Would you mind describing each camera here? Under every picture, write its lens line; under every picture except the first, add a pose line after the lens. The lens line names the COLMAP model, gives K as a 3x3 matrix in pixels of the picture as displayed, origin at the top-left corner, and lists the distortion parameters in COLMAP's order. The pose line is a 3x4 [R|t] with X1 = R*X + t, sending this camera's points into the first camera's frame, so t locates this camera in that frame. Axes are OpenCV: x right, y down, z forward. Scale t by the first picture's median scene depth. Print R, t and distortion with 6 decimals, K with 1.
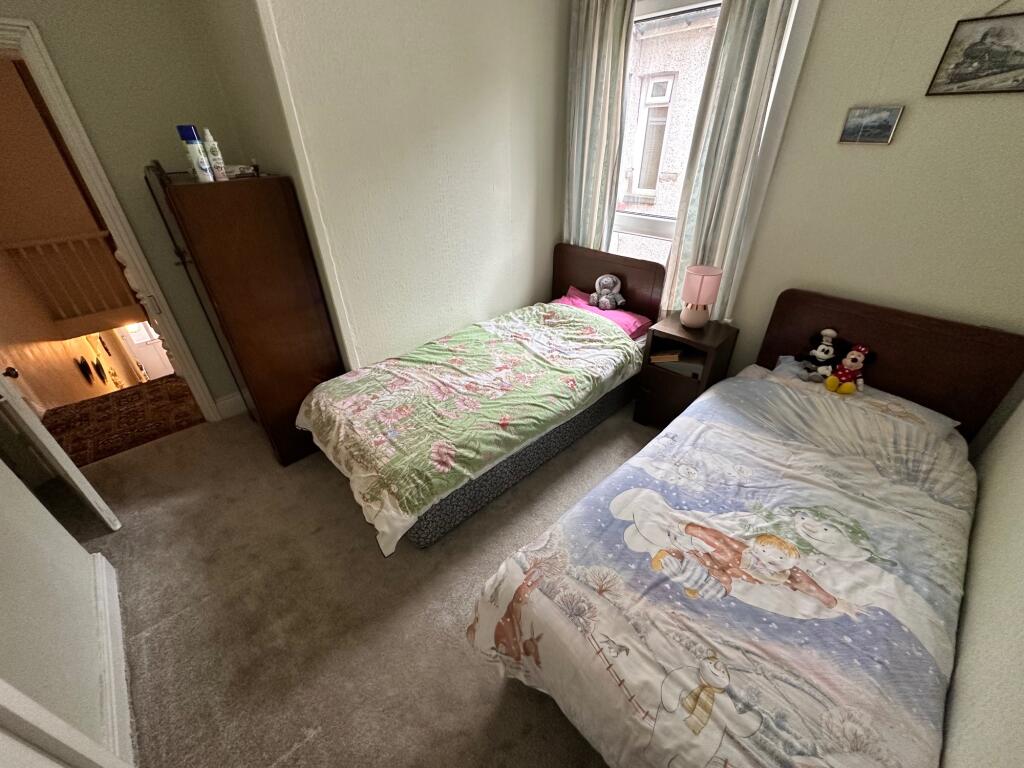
lens RADIAL K [[405.8, 0, 509.3], [0, 405.8, 380.7], [0, 0, 1]] dist [-0.001396, -0.000224]
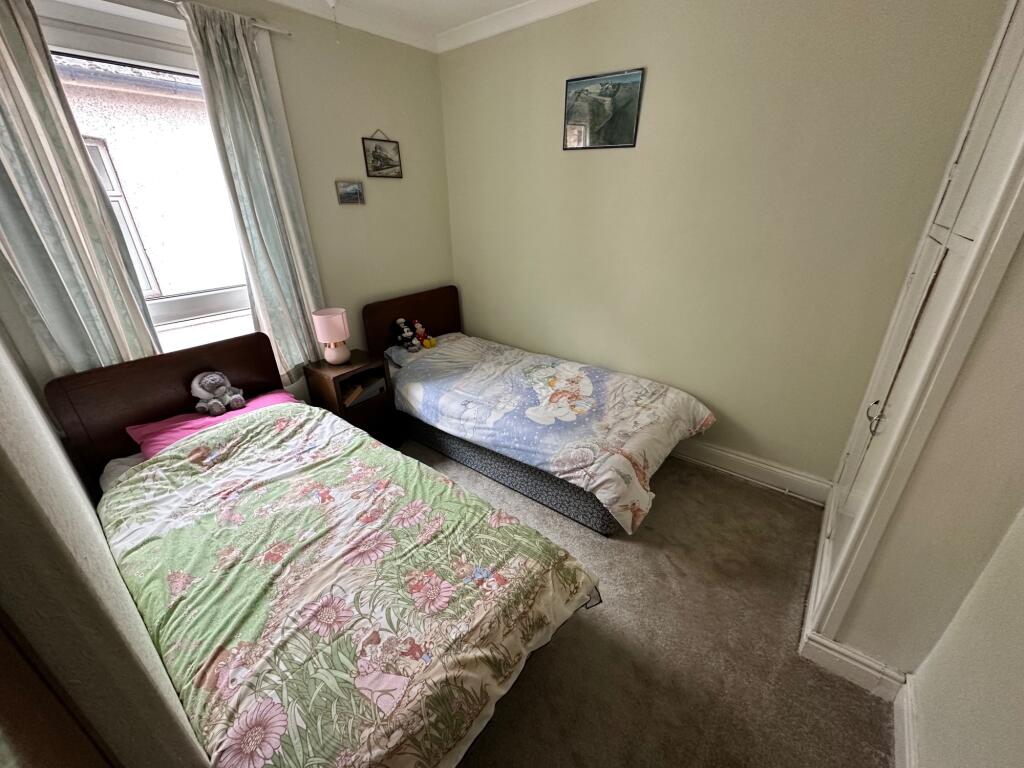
lens RADIAL K [[405.8, 0, 506.4], [0, 405.8, 383.1], [0, 0, 1]] dist [-0.001396, -0.000224]
pose [[-0.137369, -0.390253, 0.910402, -0.720569], [0.541932, 0.739739, 0.398868, -0.330627], [-0.829120, 0.548168, 0.109873, 0.623114]]
